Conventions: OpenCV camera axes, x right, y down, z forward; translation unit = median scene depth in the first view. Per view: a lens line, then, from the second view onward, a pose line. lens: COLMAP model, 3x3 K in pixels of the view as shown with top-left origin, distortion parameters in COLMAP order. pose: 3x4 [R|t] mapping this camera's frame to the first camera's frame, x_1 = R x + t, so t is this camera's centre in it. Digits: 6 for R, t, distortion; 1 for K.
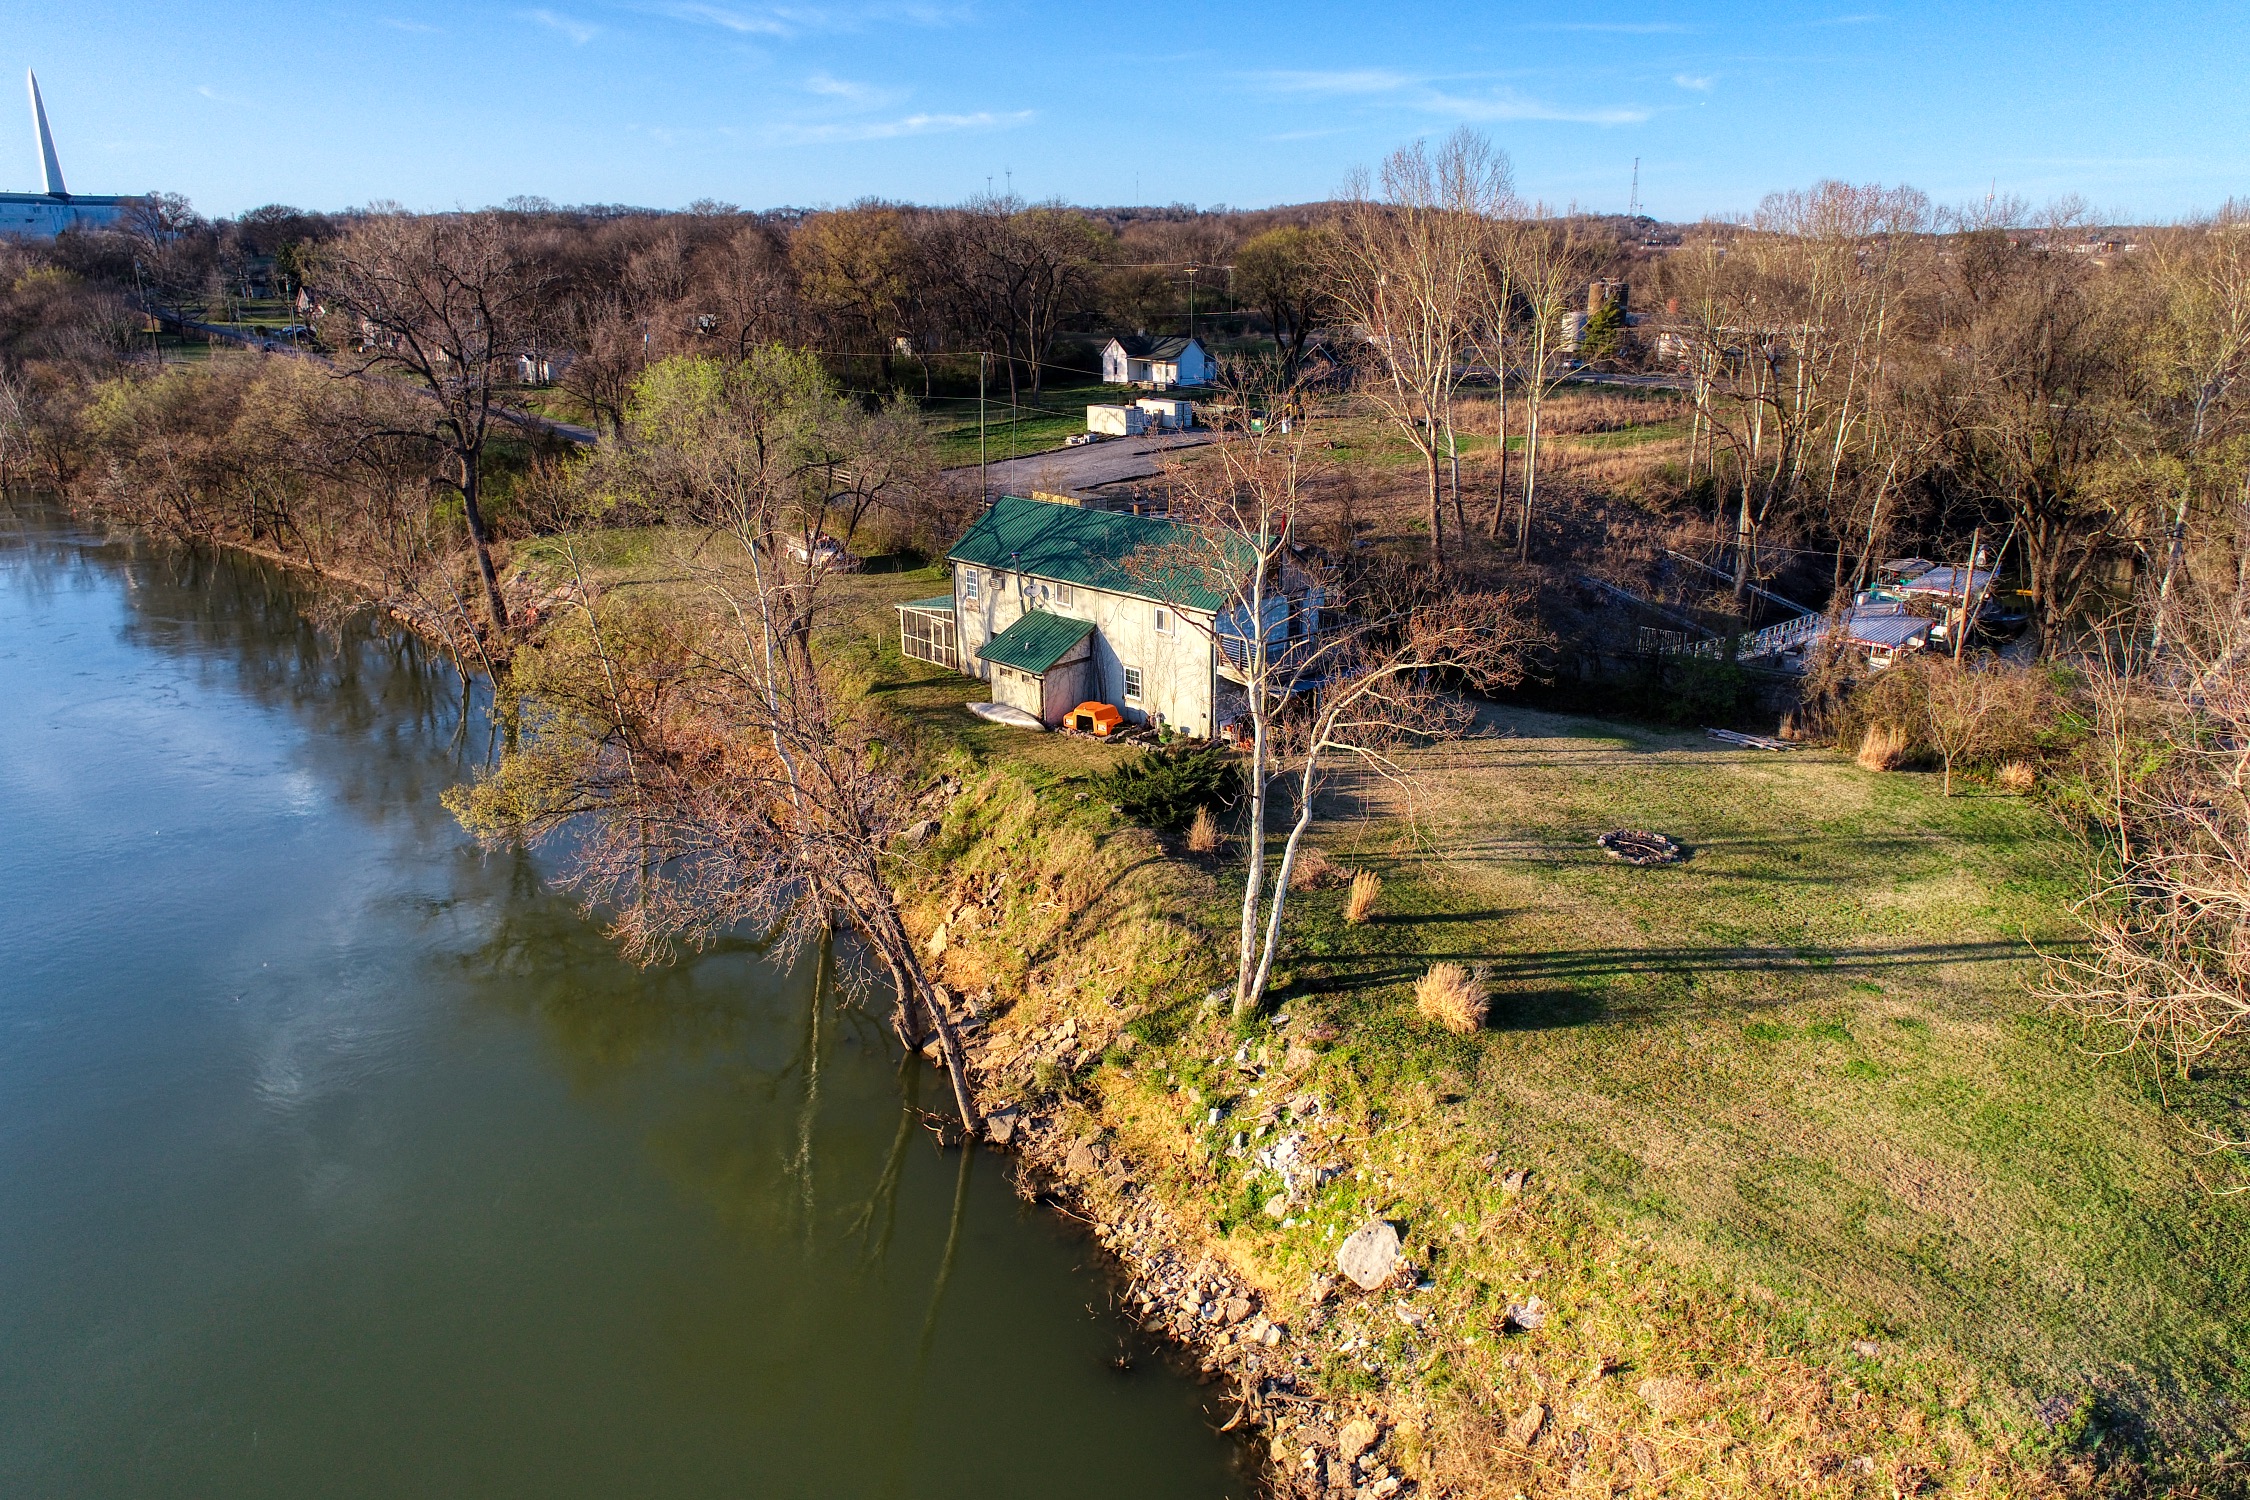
lens RADIAL K [[1524.2, 0, 1114.4], [0, 1524.2, 750.9], [0, 0, 1]] dist [-0.035824, 0.005126]
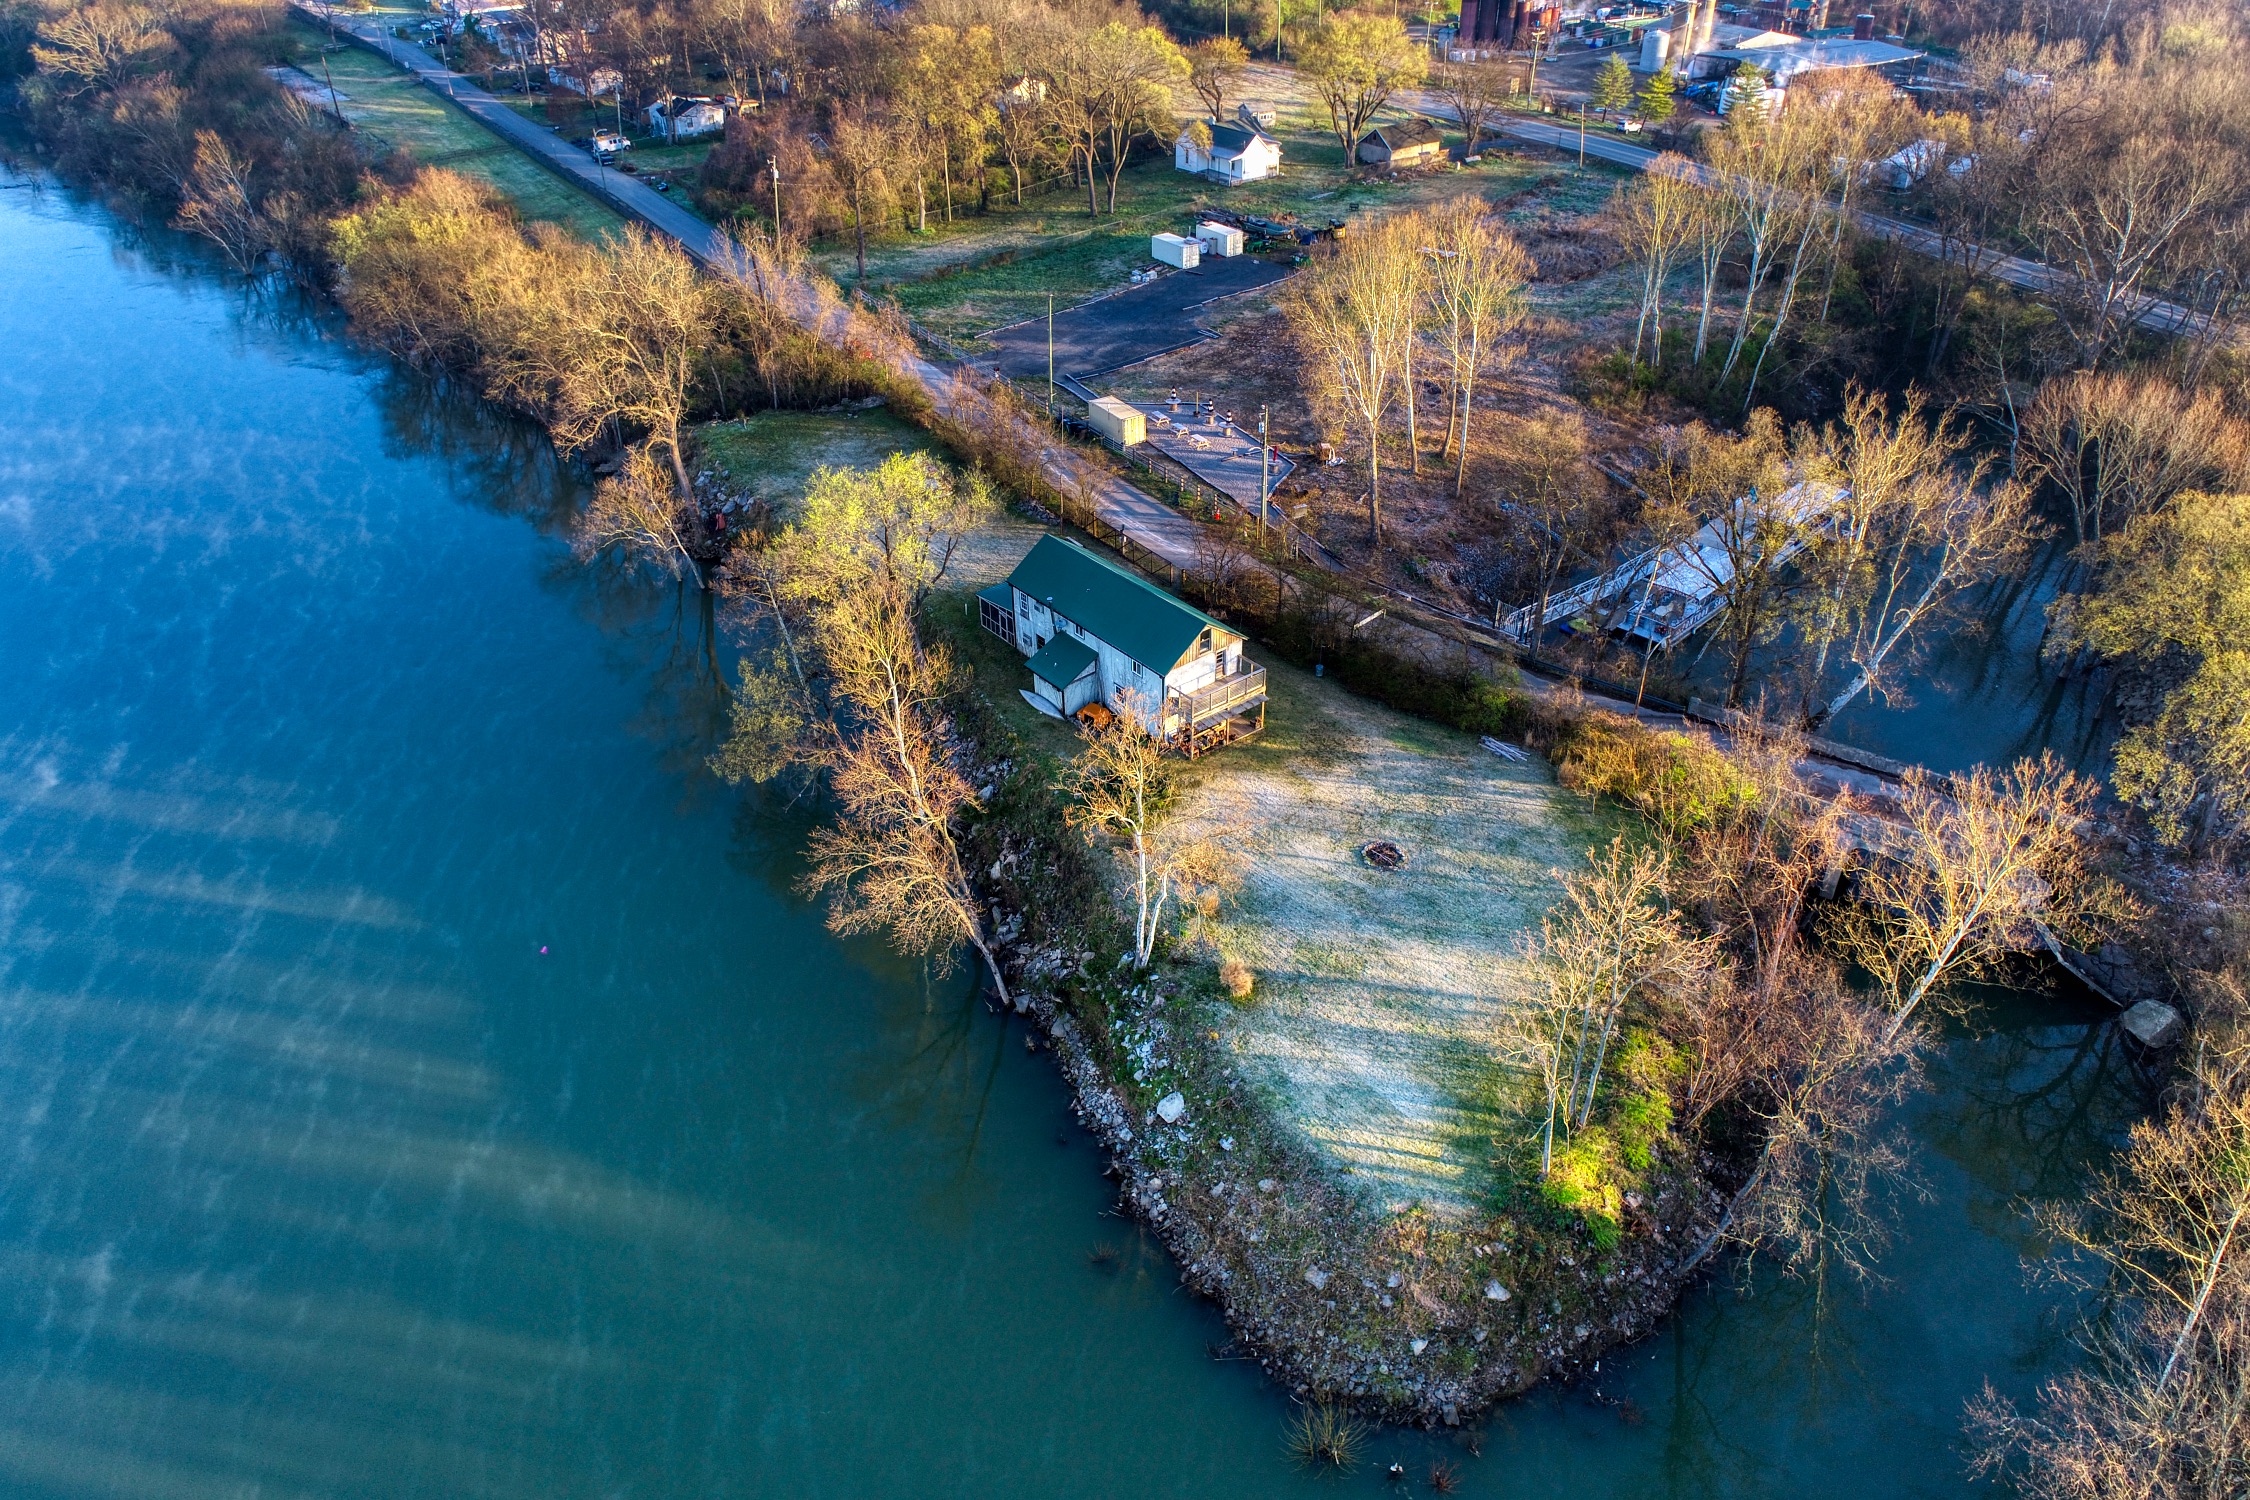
lens RADIAL K [[1524.2, 0, 1122.8], [0, 1524.2, 739.3], [0, 0, 1]] dist [-0.035824, 0.005126]
pose [[0.997566, 0.037397, -0.058853, 0.151199], [-0.020307, 0.963242, 0.267867, -0.582826], [0.066707, -0.266020, 0.961657, -0.756624]]
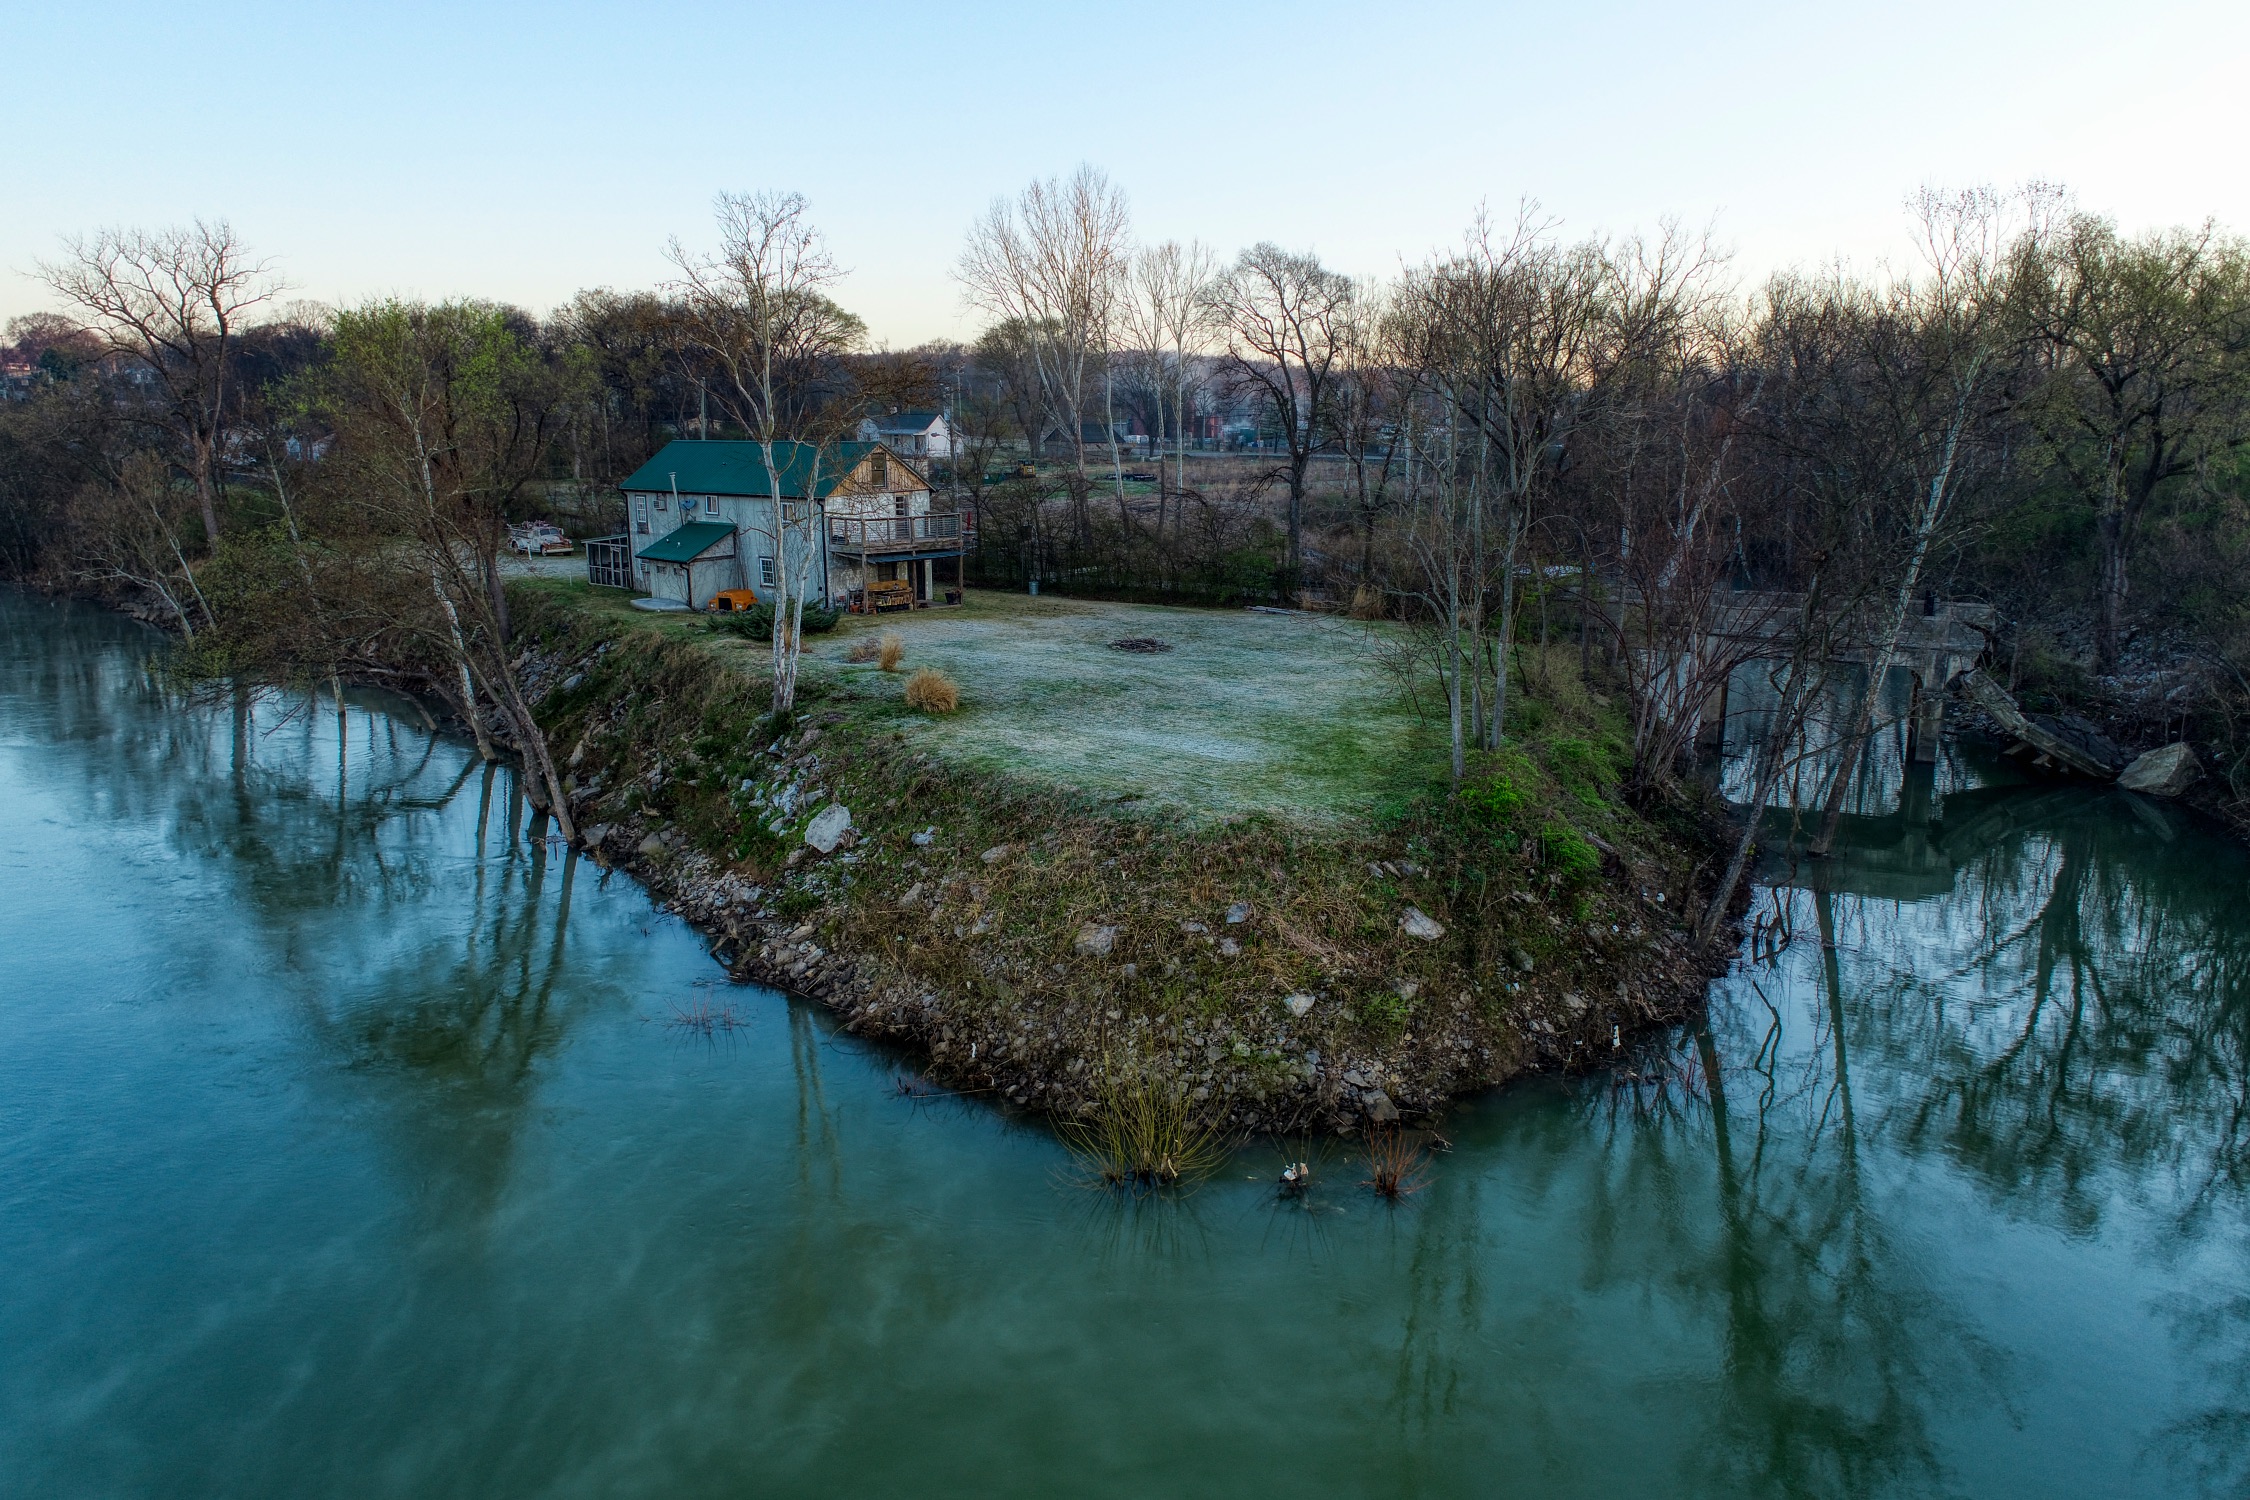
lens RADIAL K [[1524.2, 0, 1132.5], [0, 1524.2, 758.0], [0, 0, 1]] dist [-0.035824, 0.005126]
pose [[0.991610, -0.015973, 0.128274, 0.189832], [0.027021, 0.996027, -0.084858, 0.281487], [-0.126409, 0.087612, 0.988102, -0.265386]]
